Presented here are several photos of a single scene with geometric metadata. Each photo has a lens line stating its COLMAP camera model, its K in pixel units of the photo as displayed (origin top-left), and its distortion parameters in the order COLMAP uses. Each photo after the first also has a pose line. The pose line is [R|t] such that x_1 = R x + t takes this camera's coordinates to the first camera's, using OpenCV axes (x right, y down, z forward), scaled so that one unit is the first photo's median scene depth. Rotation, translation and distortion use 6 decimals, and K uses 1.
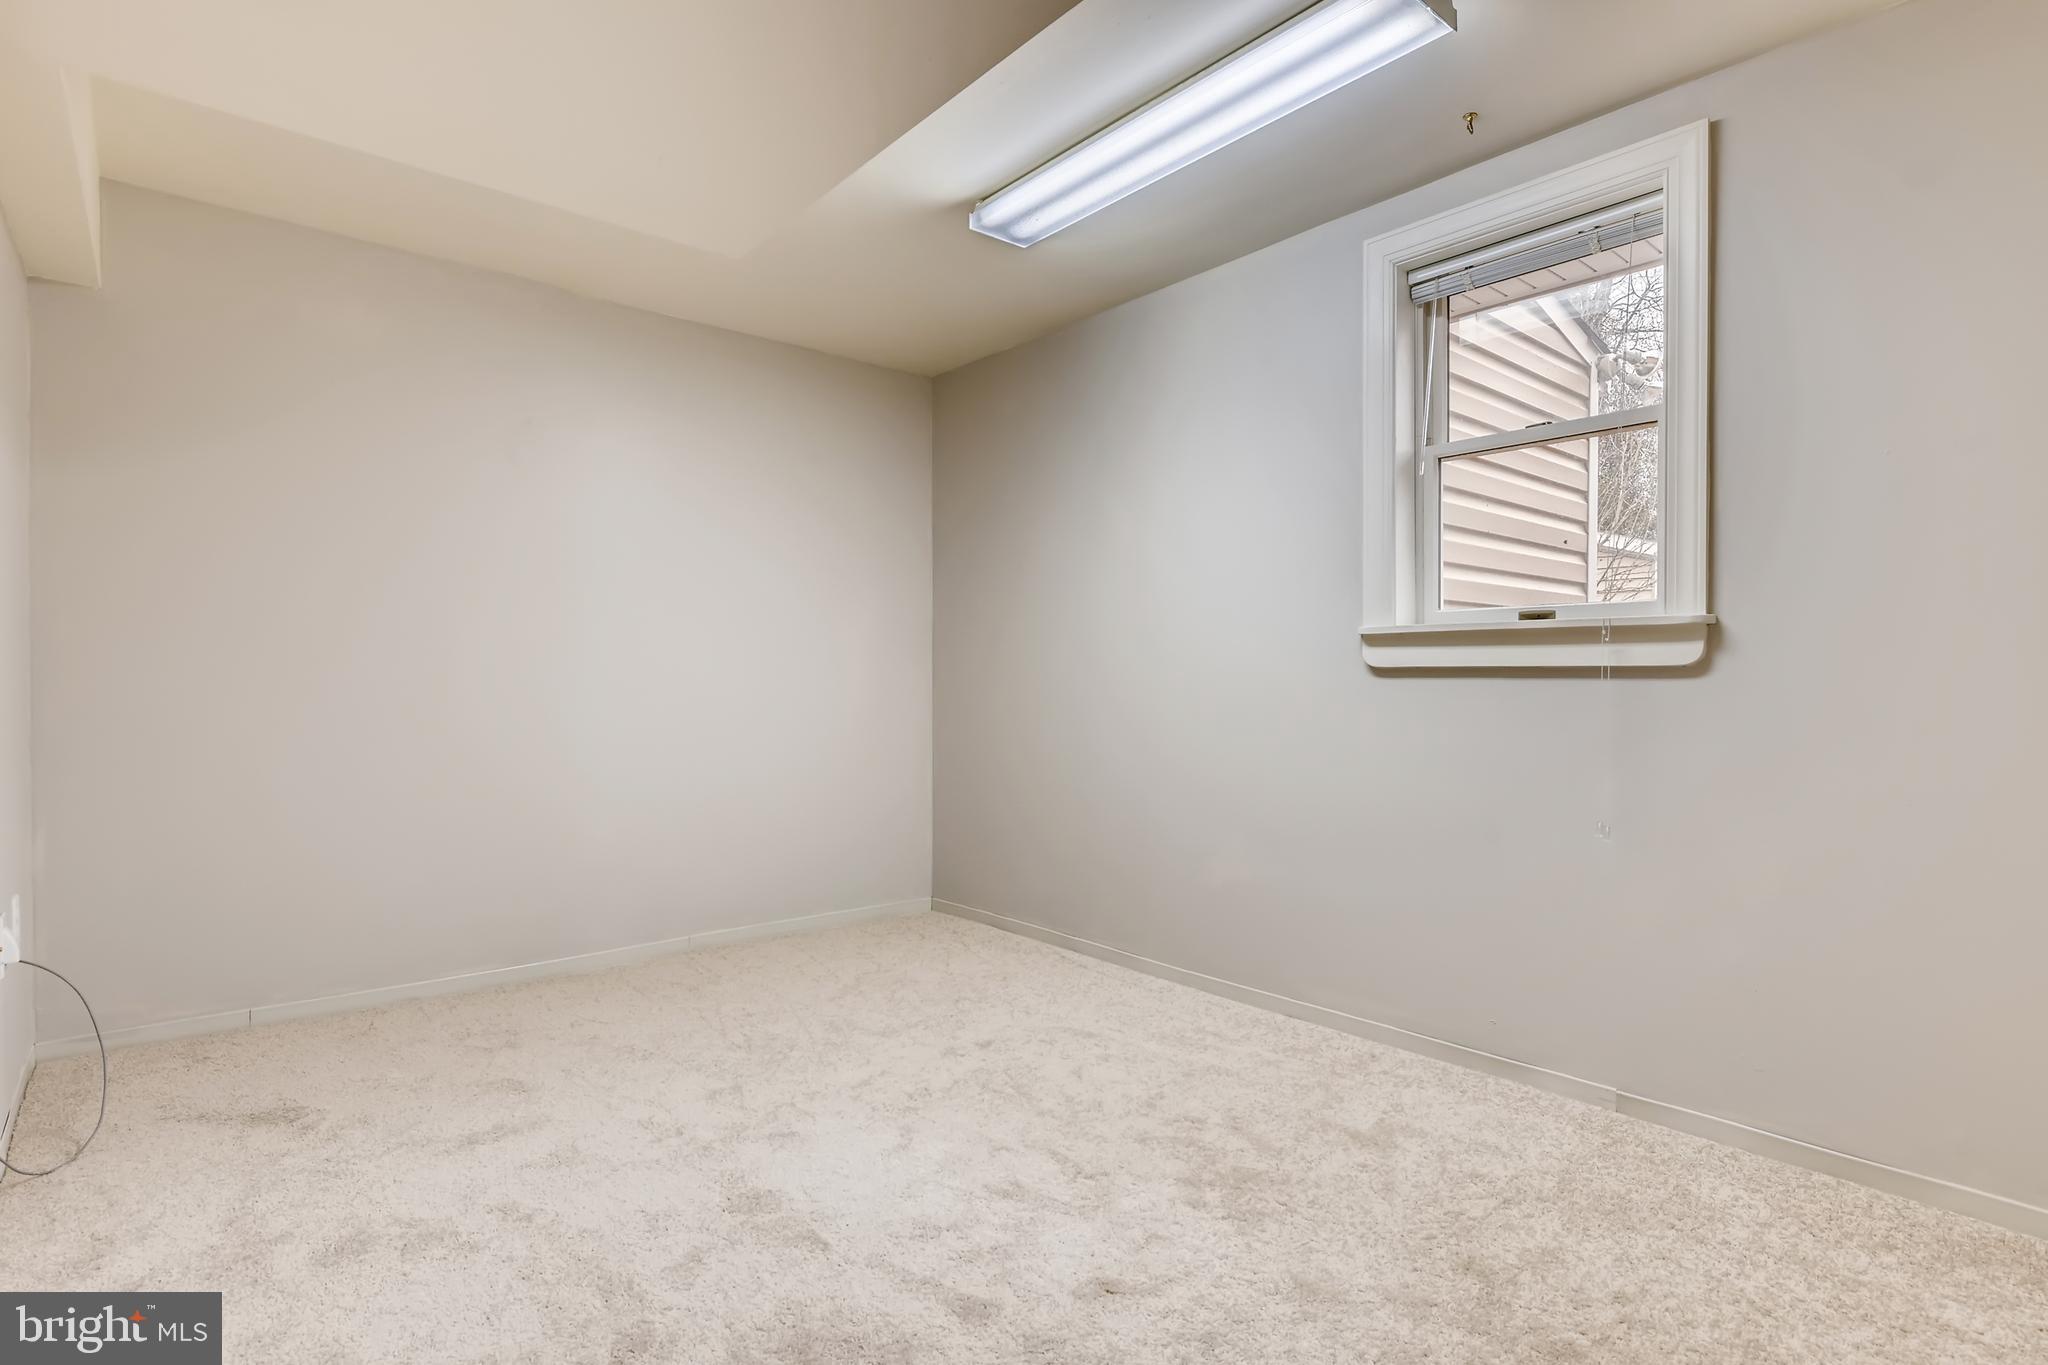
lens RADIAL K [[969.5, 0, 1011.9], [0, 969.5, 684.3], [0, 0, 1]] dist [0.002694, -0.001009]
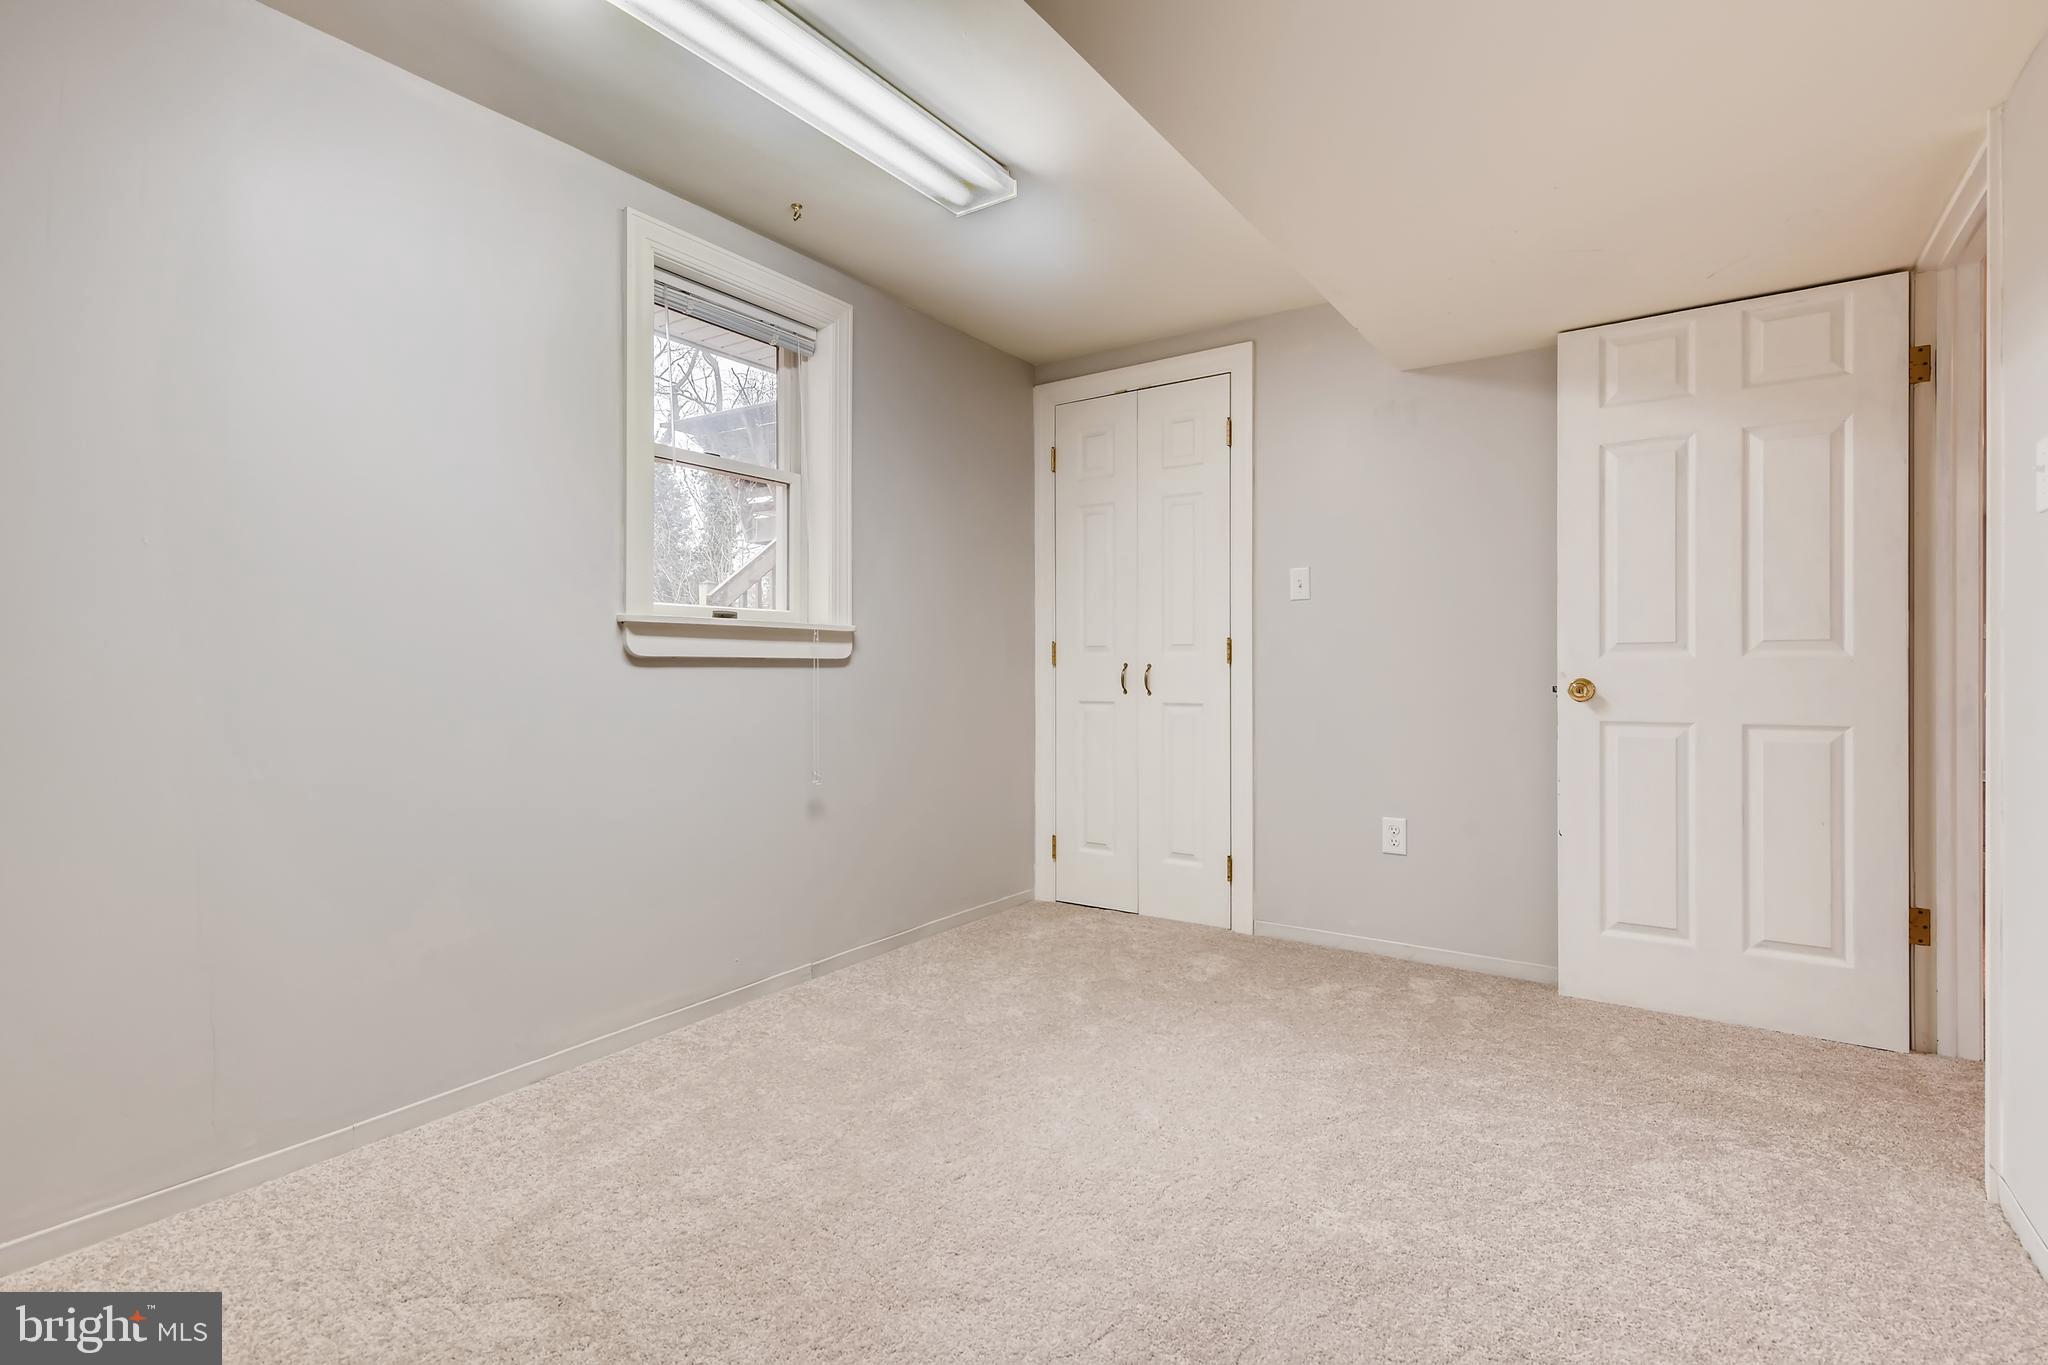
lens RADIAL K [[969.5, 0, 1012.6], [0, 969.5, 671.5], [0, 0, 1]] dist [0.002694, -0.001009]
pose [[-0.252100, -0.002590, 0.967698, -0.703791], [0.005934, 0.999973, 0.004223, -0.004107], [-0.967683, 0.006807, -0.252078, 0.949546]]
